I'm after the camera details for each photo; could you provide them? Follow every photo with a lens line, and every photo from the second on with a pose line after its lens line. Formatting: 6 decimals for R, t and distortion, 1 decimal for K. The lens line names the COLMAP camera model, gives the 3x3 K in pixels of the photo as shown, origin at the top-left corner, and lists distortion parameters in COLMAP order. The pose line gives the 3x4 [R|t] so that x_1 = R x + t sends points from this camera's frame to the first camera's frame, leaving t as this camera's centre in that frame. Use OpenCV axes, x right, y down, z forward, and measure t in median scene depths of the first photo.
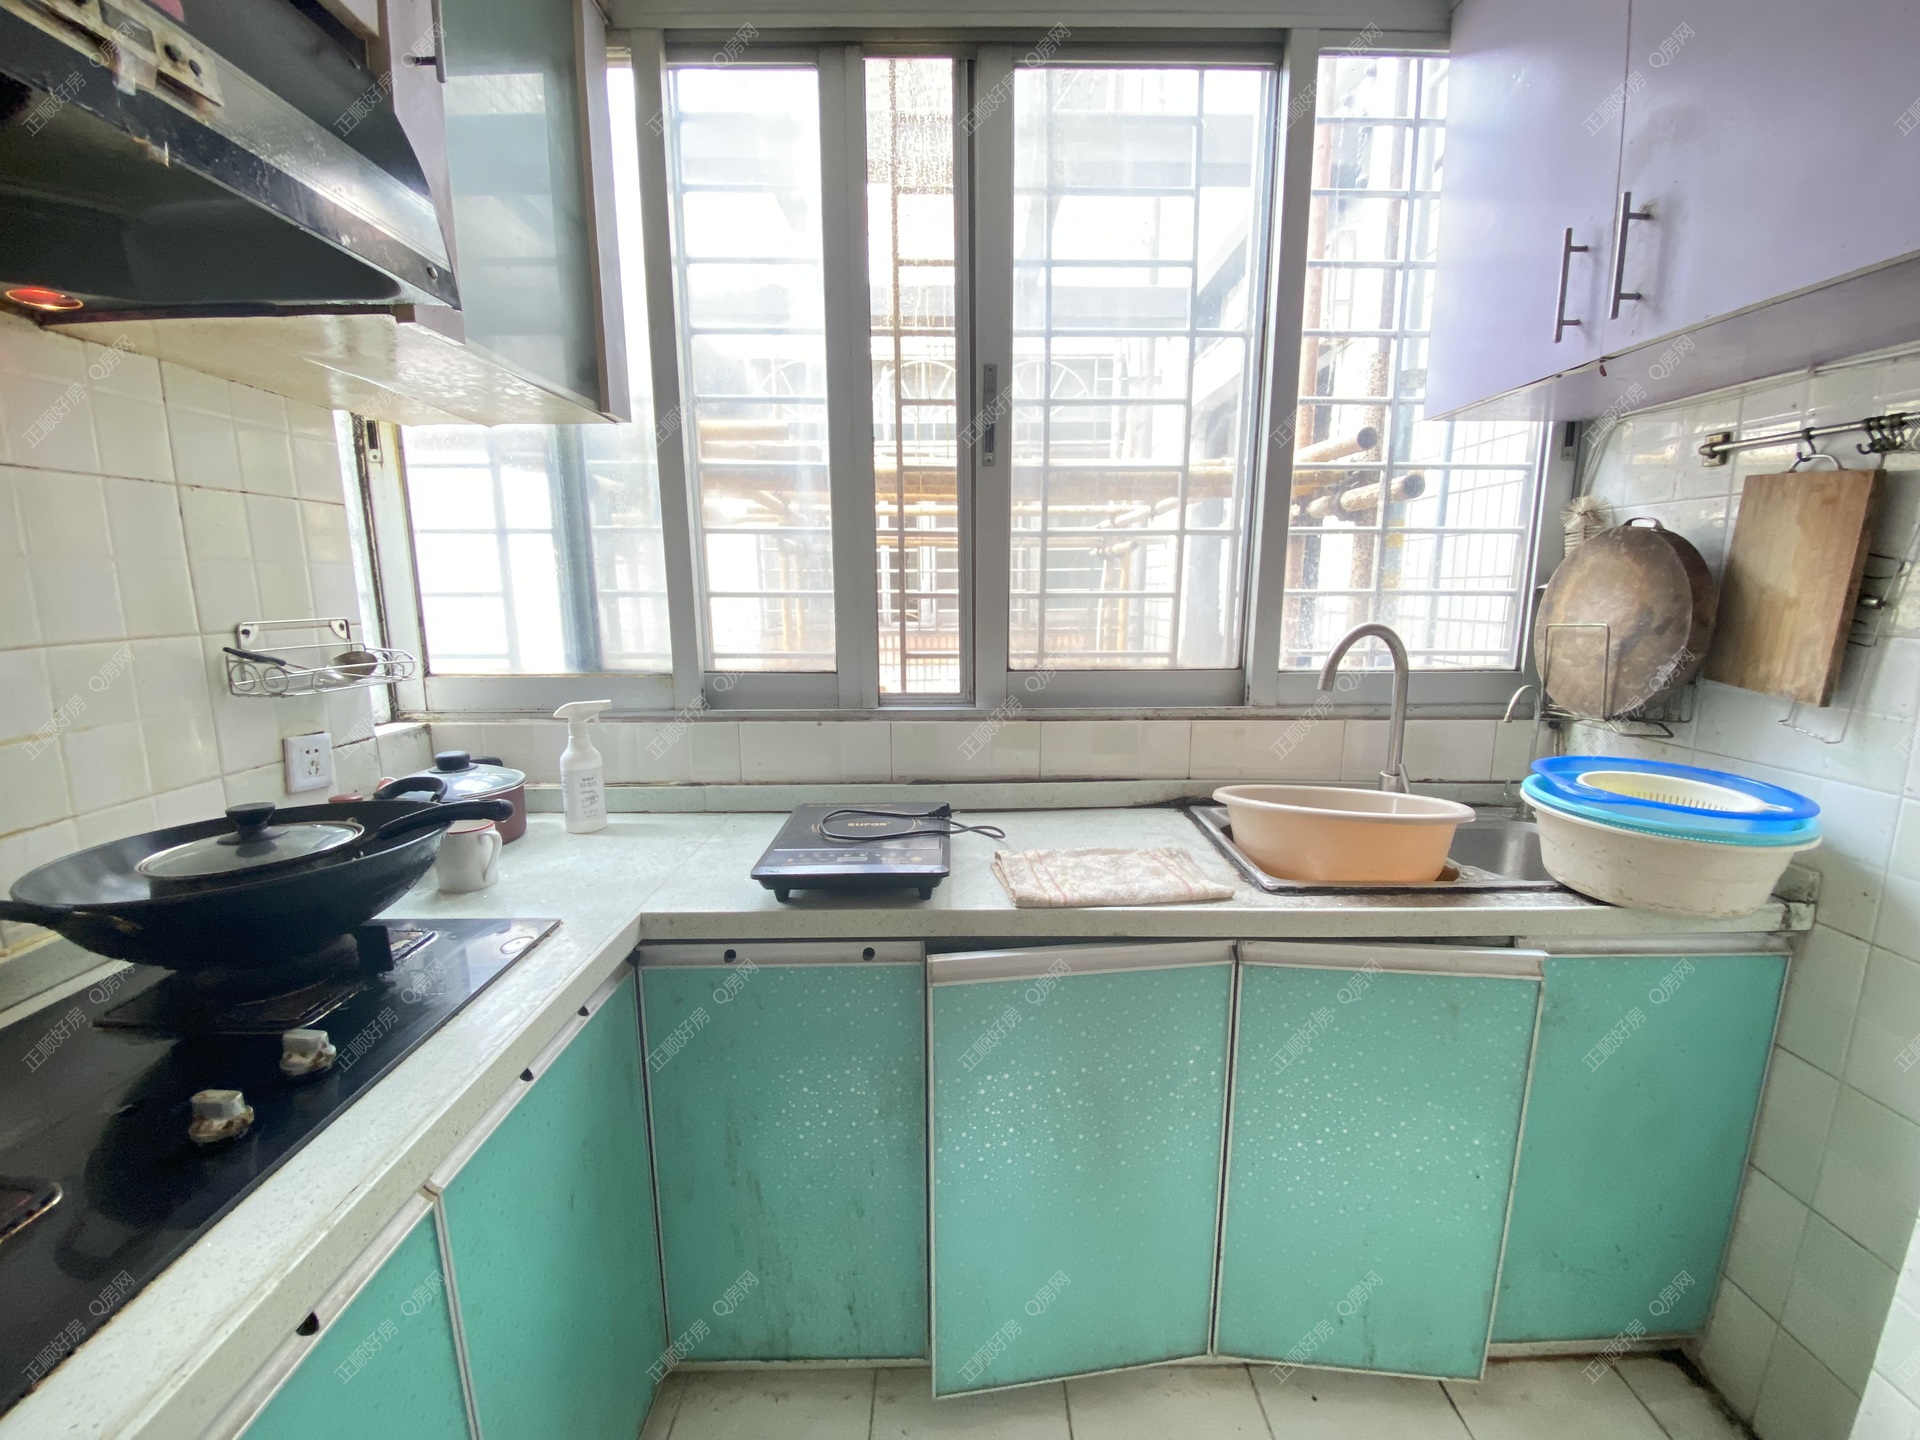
lens RADIAL K [[771.6, 0, 960.9], [0, 771.6, 719.5], [0, 0, 1]] dist [0.002024, -0.006942]
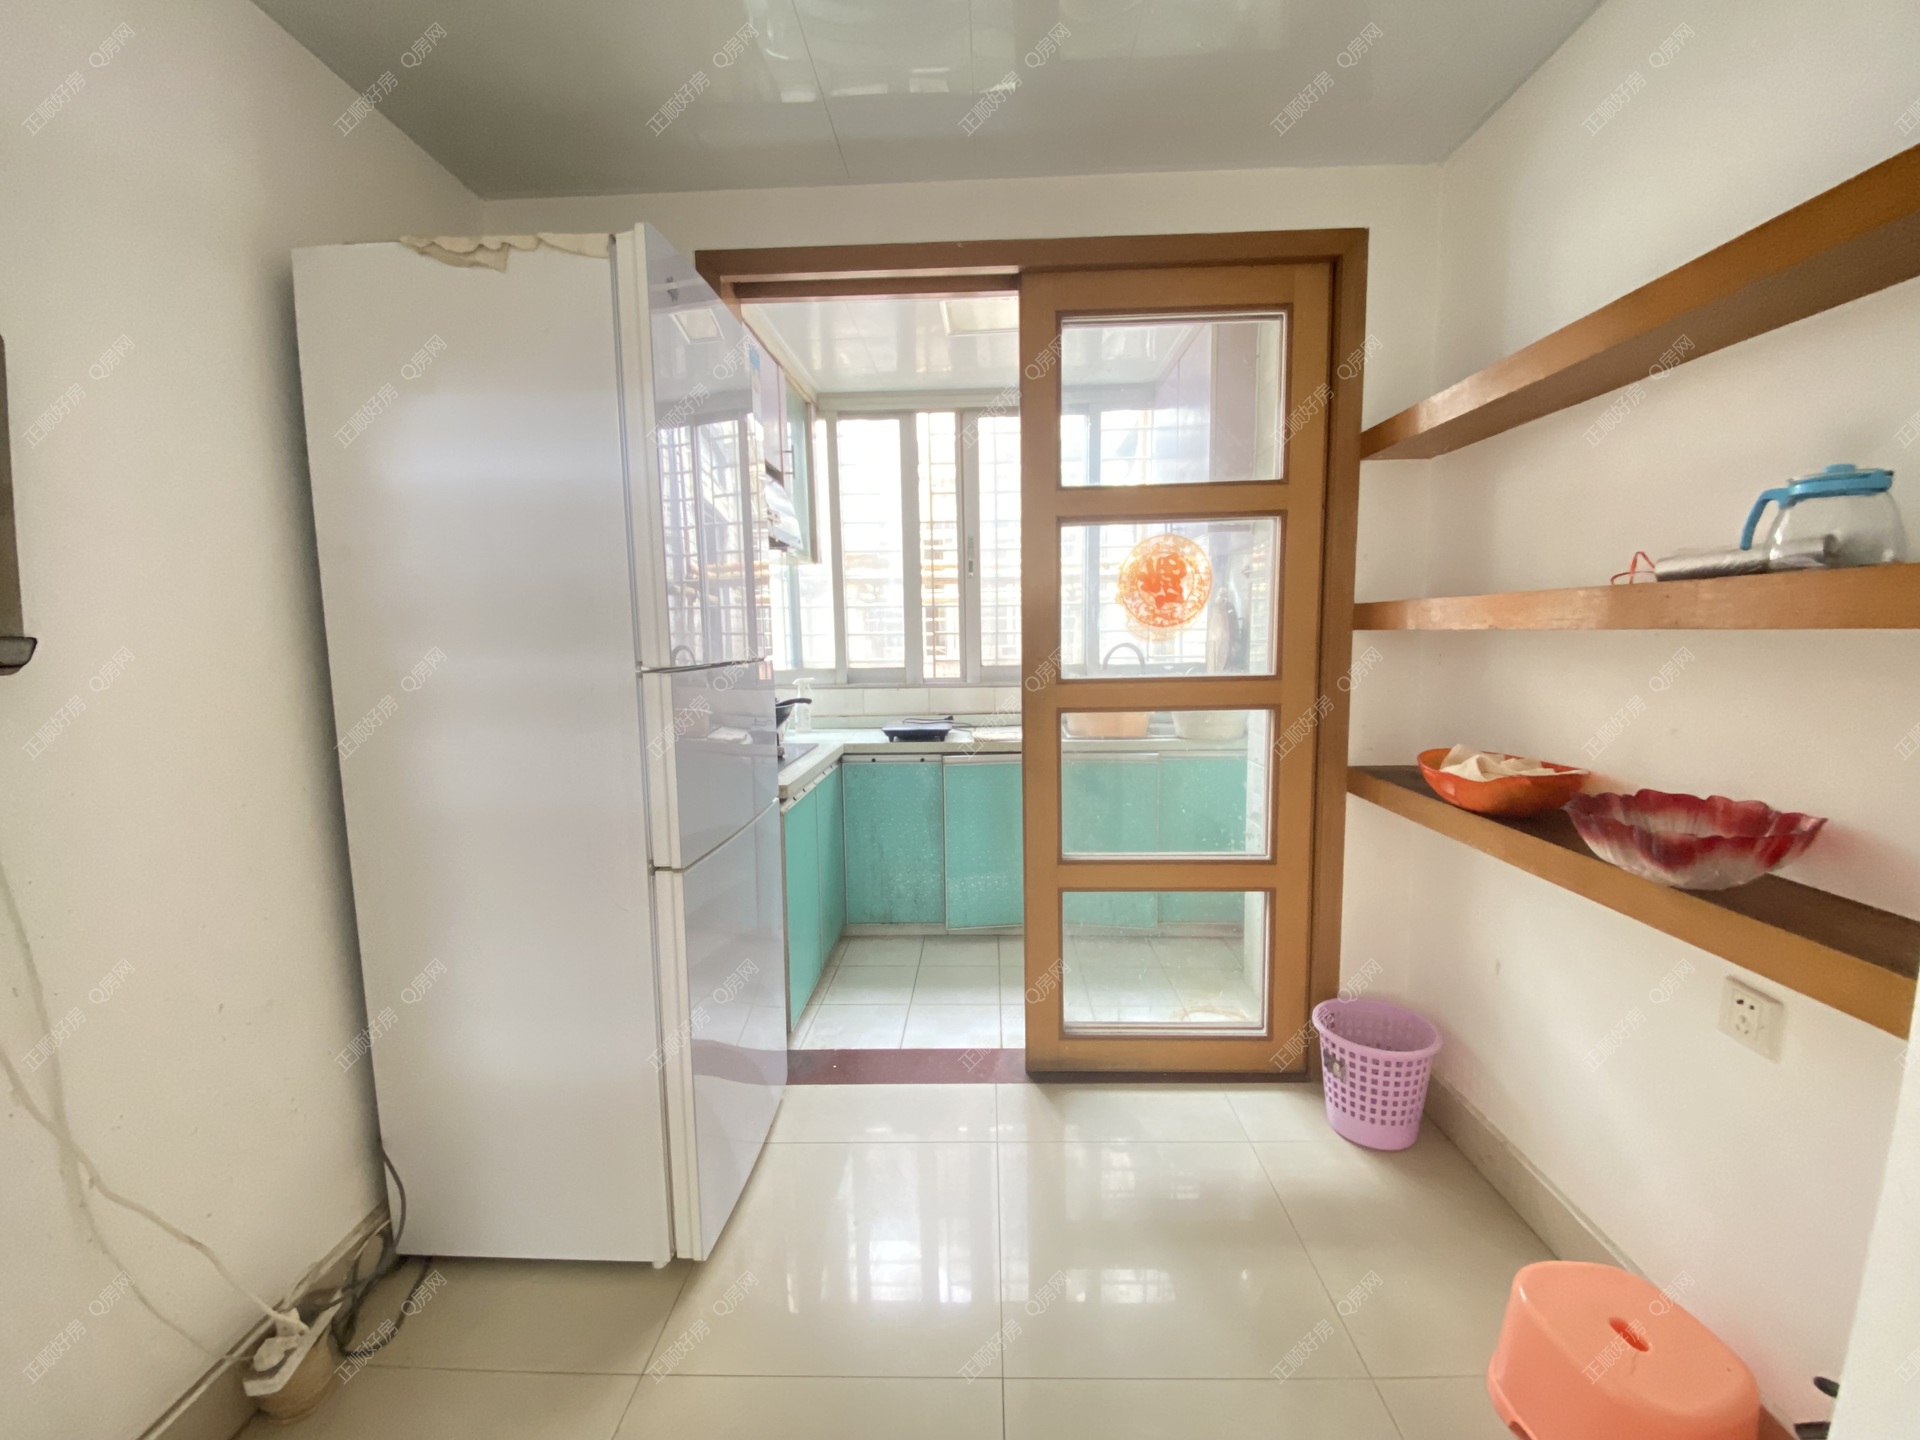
lens RADIAL K [[827.3, 0, 960.3], [0, 827.3, 721.6], [0, 0, 1]] dist [0.000032, -0.000113]
pose [[0.998965, -0.009487, -0.044483, 0.110766], [0.006387, 0.997574, -0.069323, 0.272892], [0.045033, 0.068967, 0.996602, -1.450482]]
